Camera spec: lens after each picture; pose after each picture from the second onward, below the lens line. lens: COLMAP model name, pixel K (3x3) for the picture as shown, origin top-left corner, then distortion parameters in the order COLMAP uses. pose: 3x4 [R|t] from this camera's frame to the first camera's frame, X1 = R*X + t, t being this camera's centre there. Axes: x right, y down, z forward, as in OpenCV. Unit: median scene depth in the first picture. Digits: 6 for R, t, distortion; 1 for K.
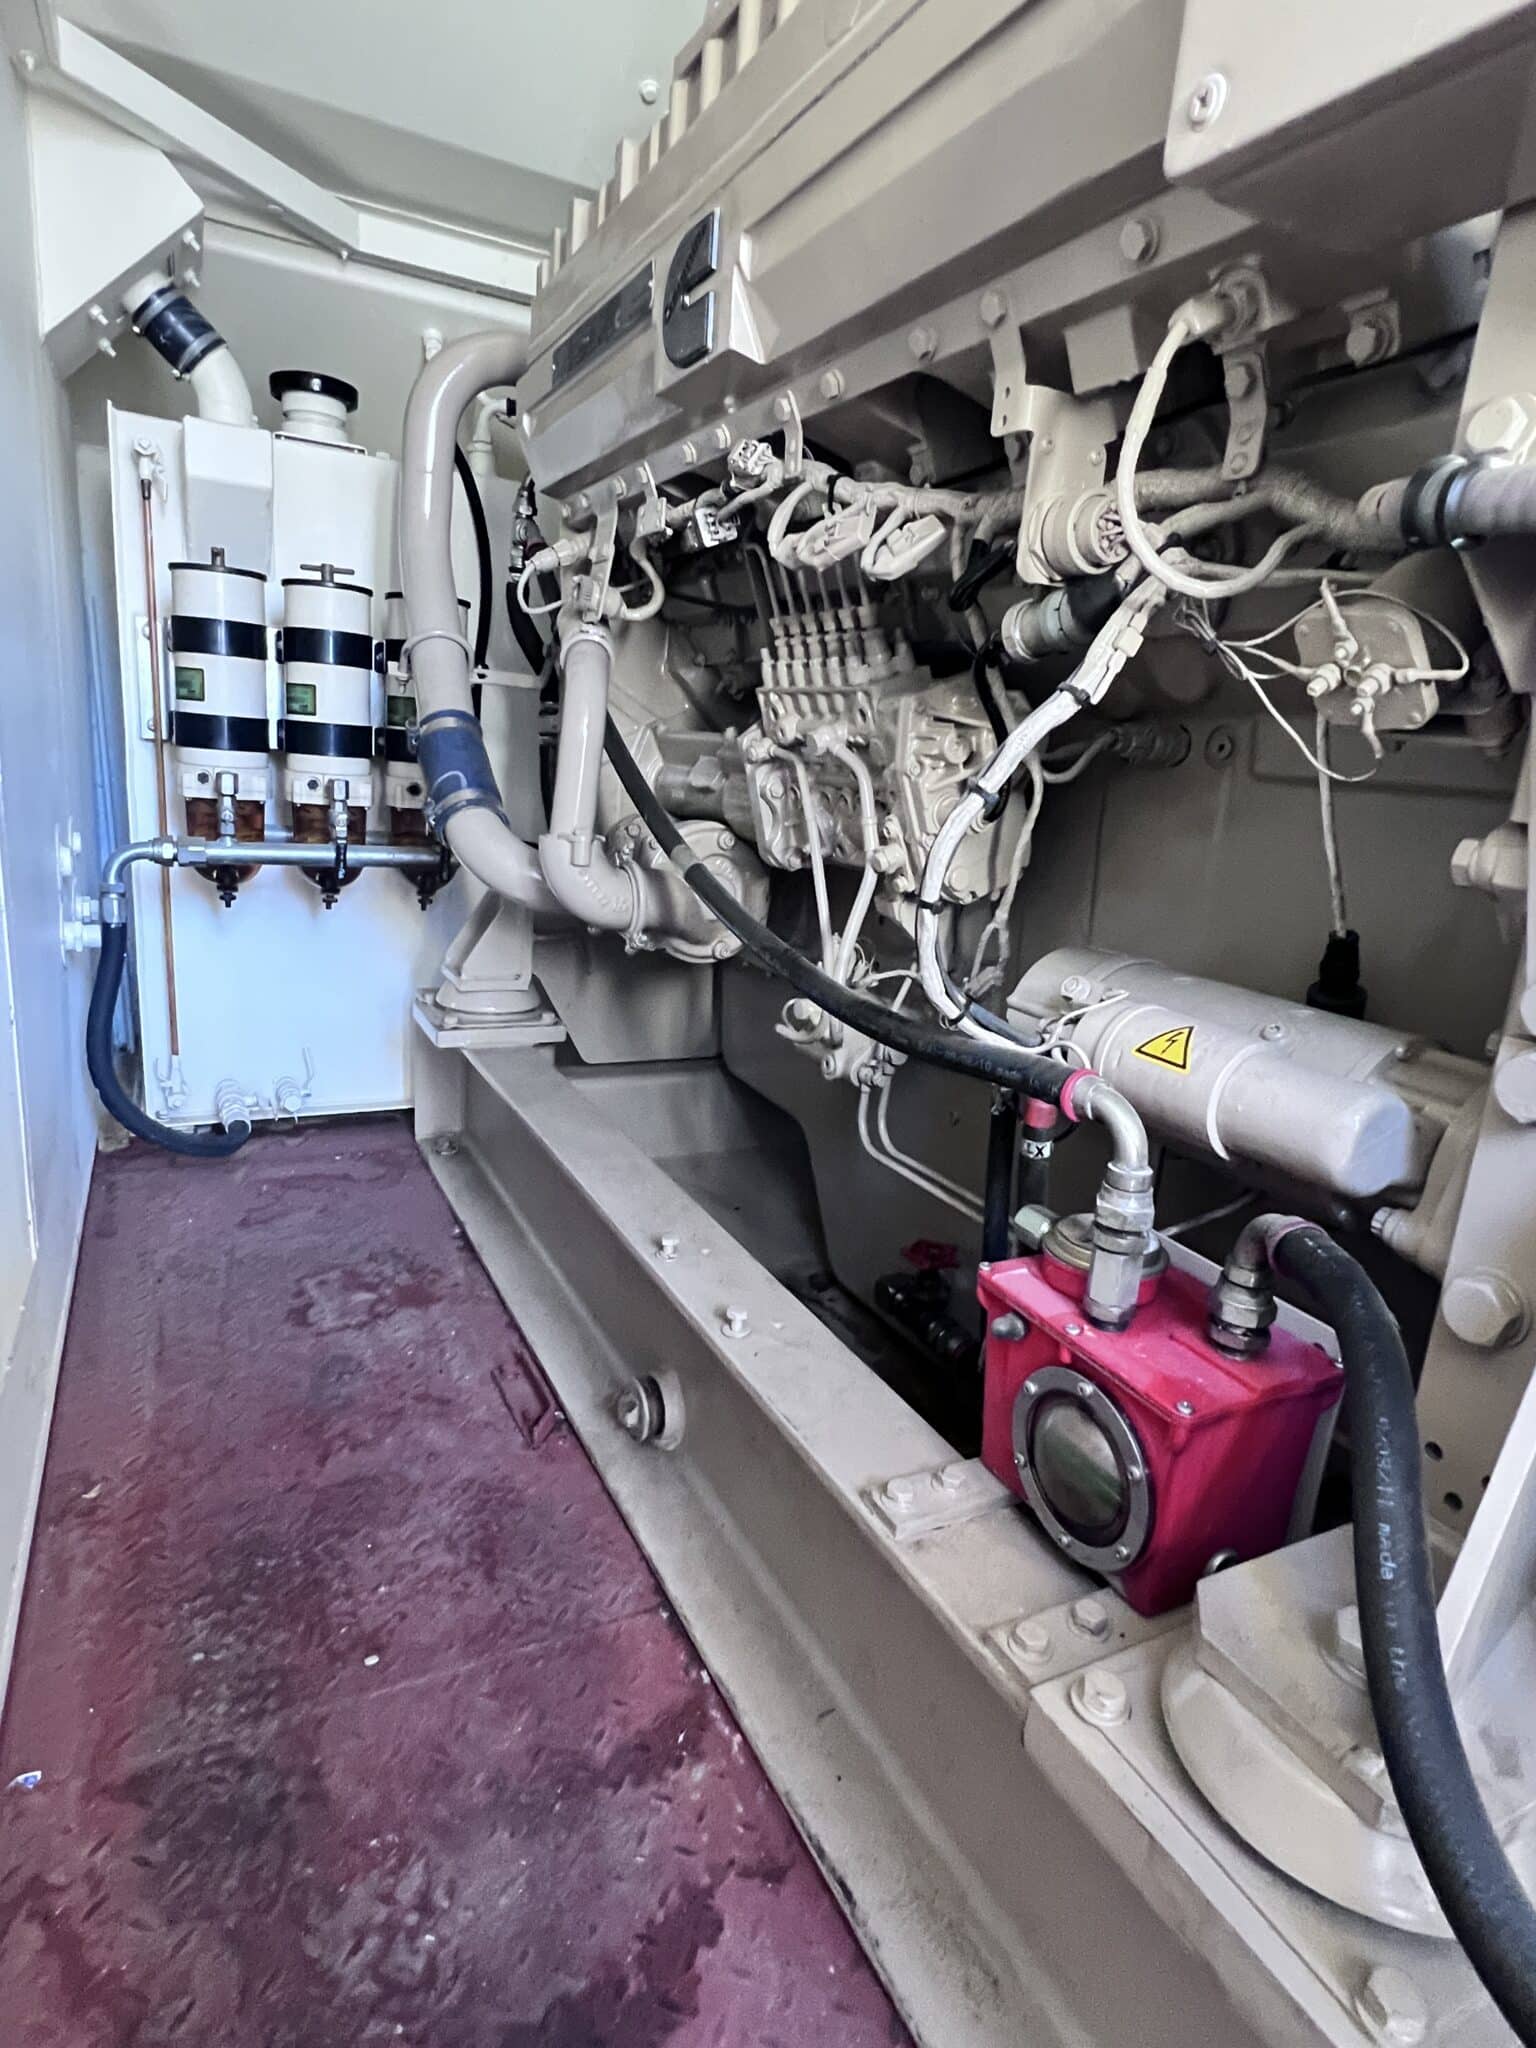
lens RADIAL K [[1103.7, 0, 768.0], [0, 1103.7, 1024.0], [0, 0, 1]] dist [-0.001231, 0.000283]
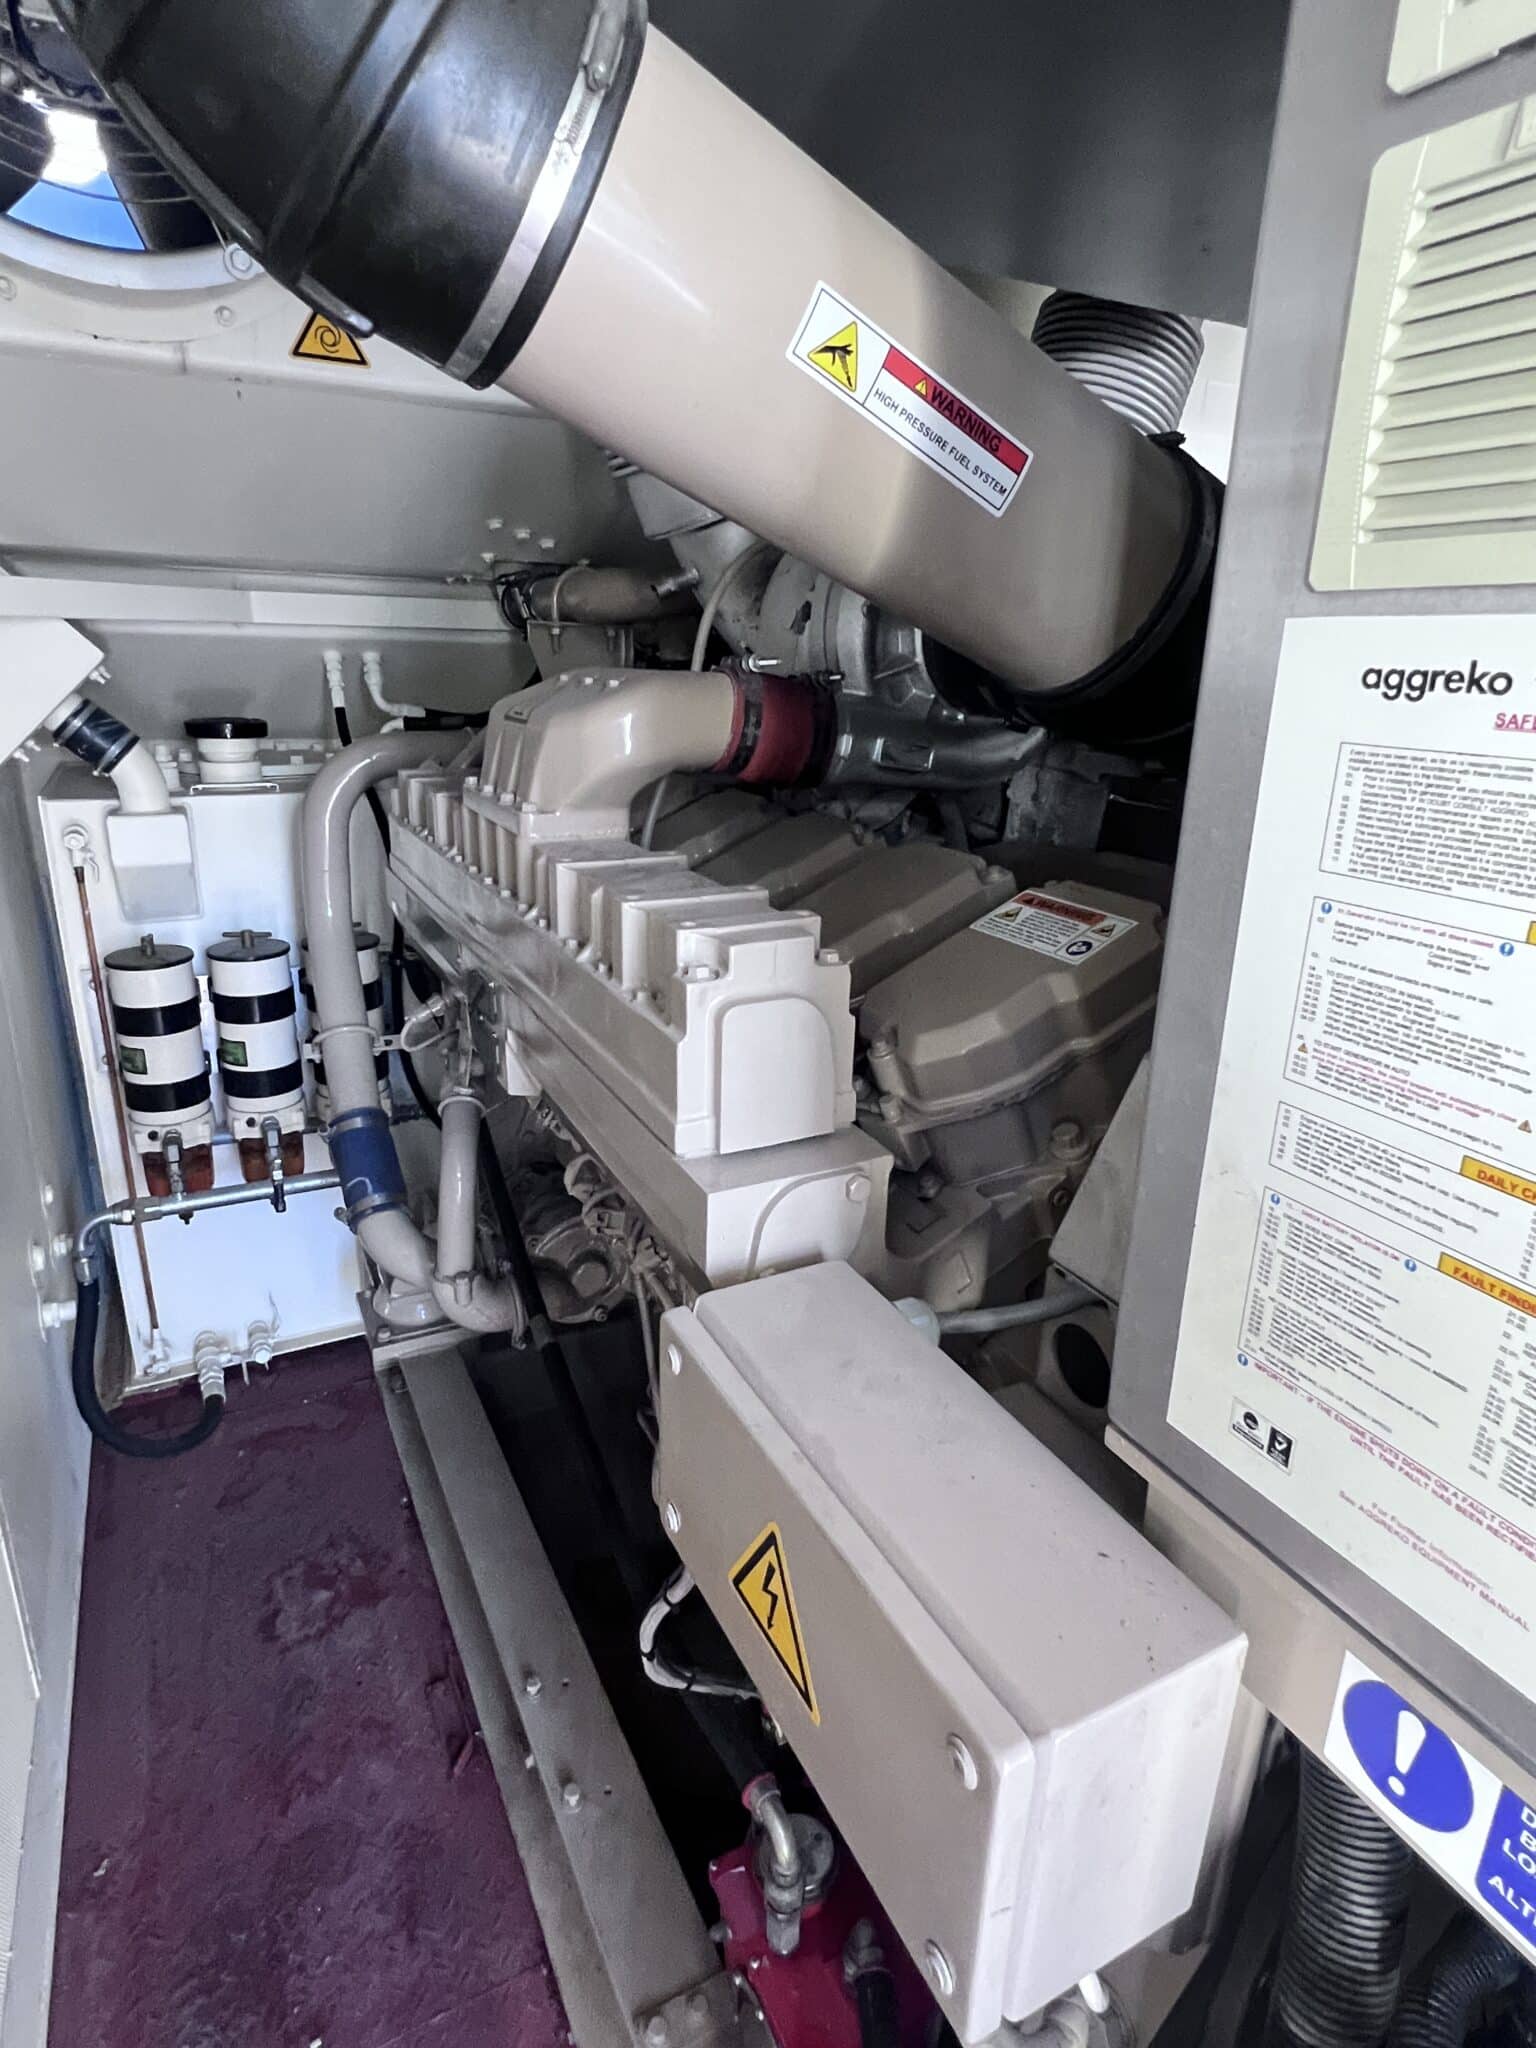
lens RADIAL K [[1103.5, 0, 762.2], [0, 1103.5, 1015.9], [0, 0, 1]] dist [-0.003055, 0.001375]
pose [[0.998702, -0.049072, -0.013666, 0.191593], [0.049922, 0.996230, 0.070953, -0.542496], [0.010133, -0.071543, 0.997386, -0.170675]]
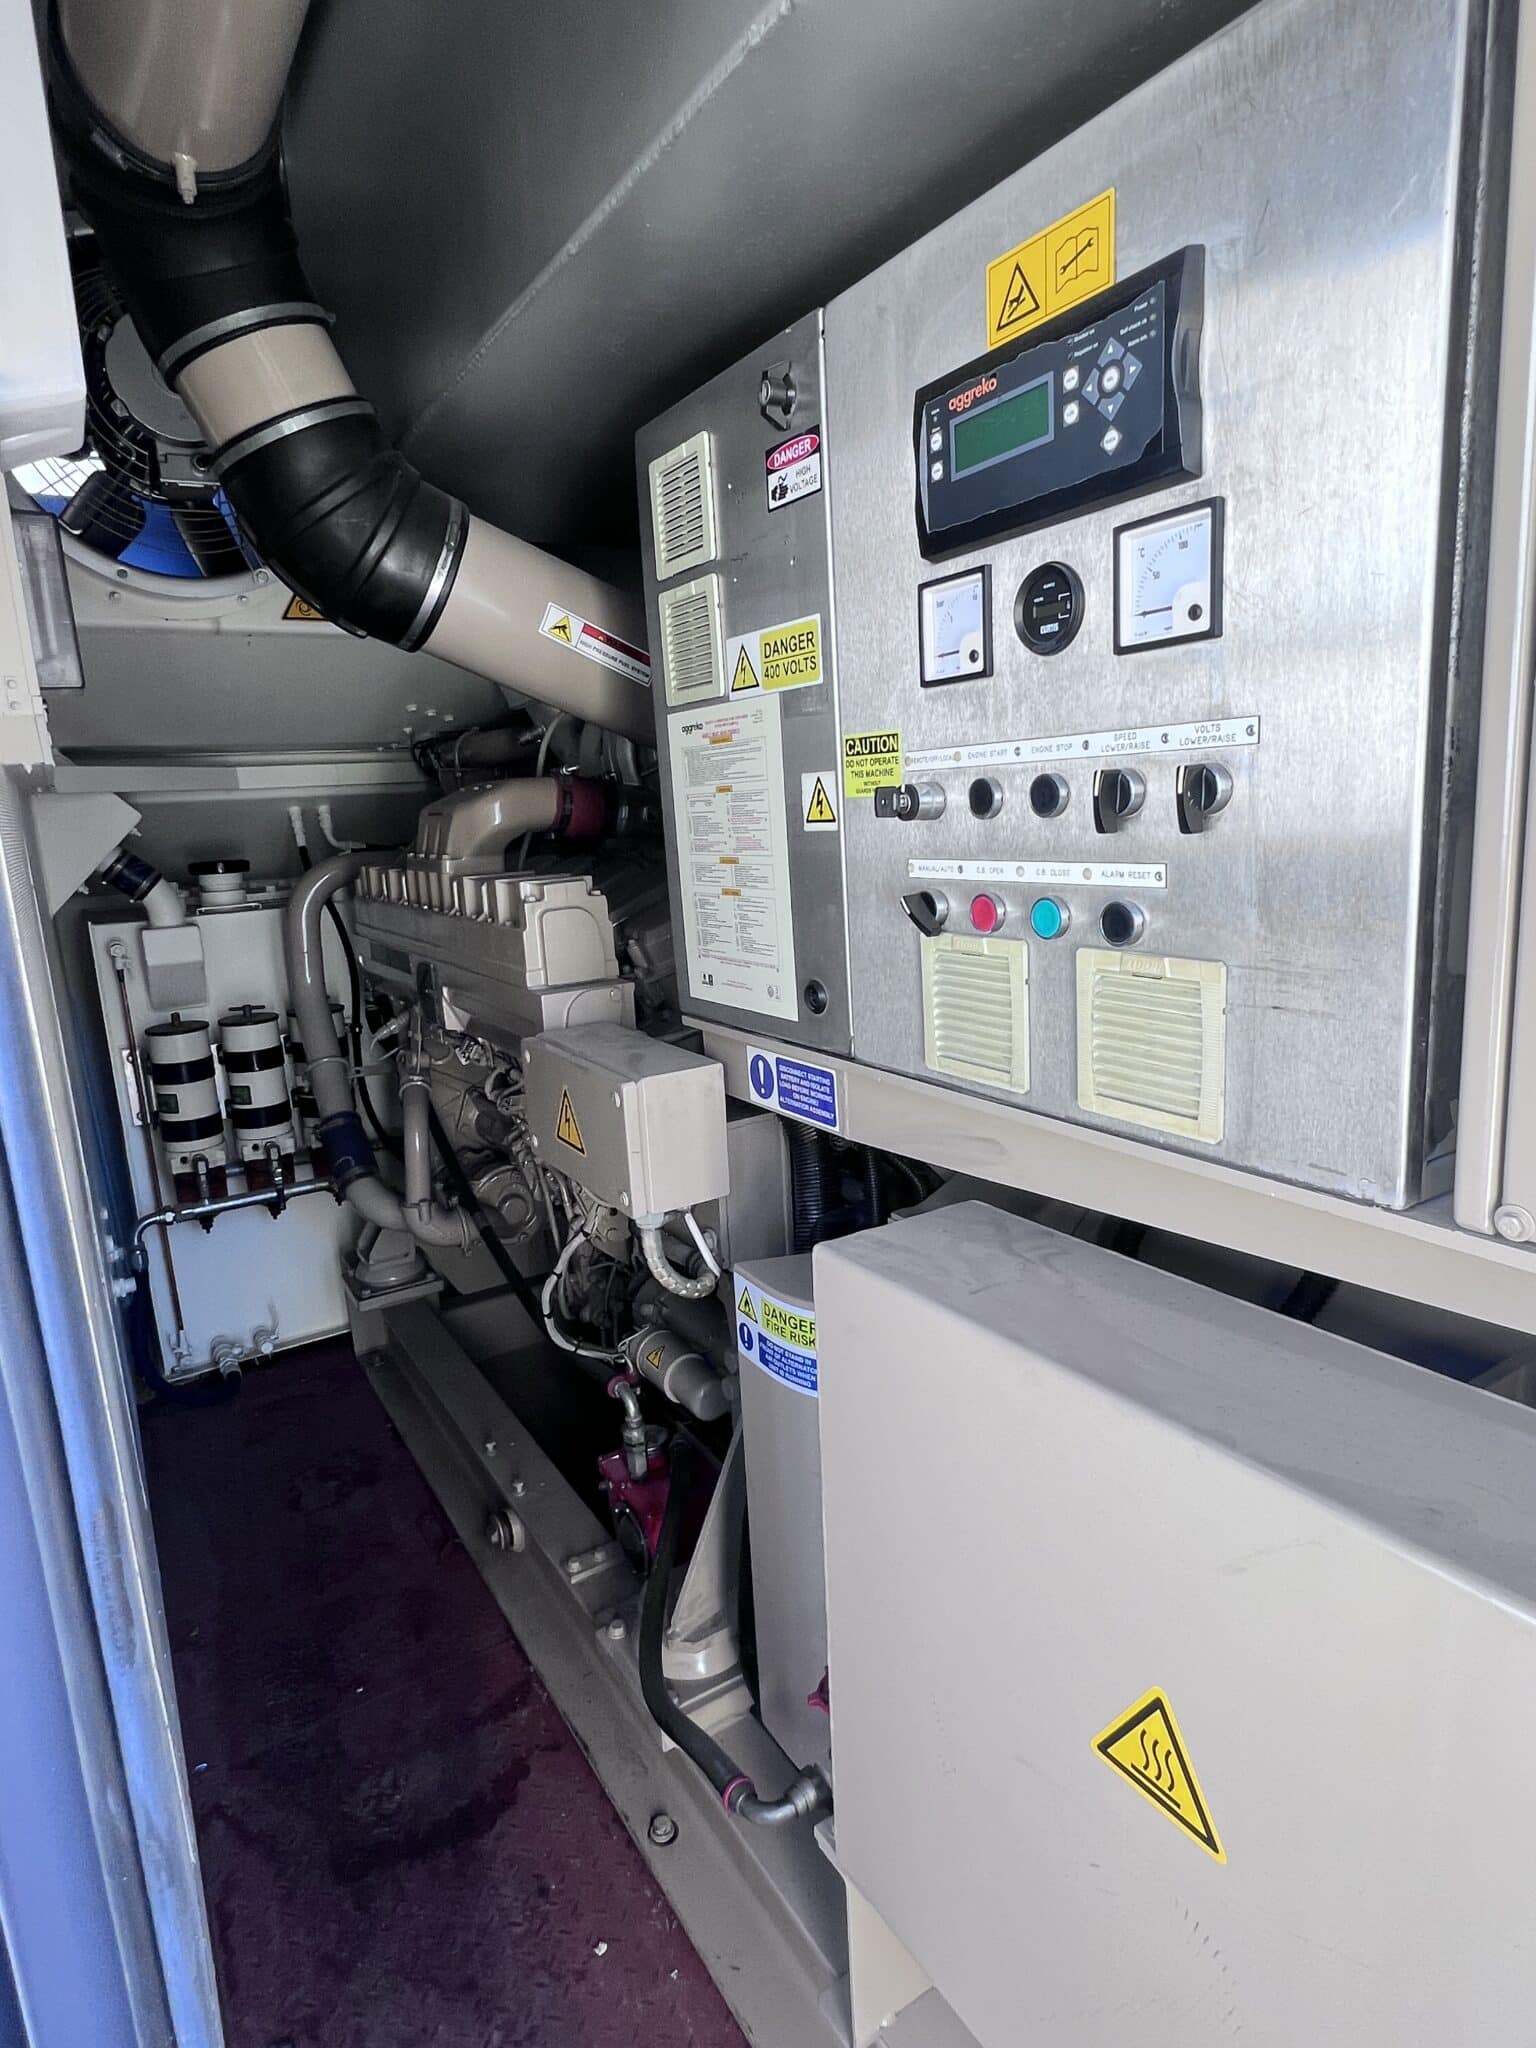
lens RADIAL K [[1096.0, 0, 760.4], [0, 1096.0, 1025.6], [0, 0, 1]] dist [-0.002559, 0.000438]
pose [[0.987935, -0.144680, 0.055237, 0.311598], [0.147054, 0.988252, -0.041637, -0.309961], [-0.048565, 0.049257, 0.997605, -0.791438]]
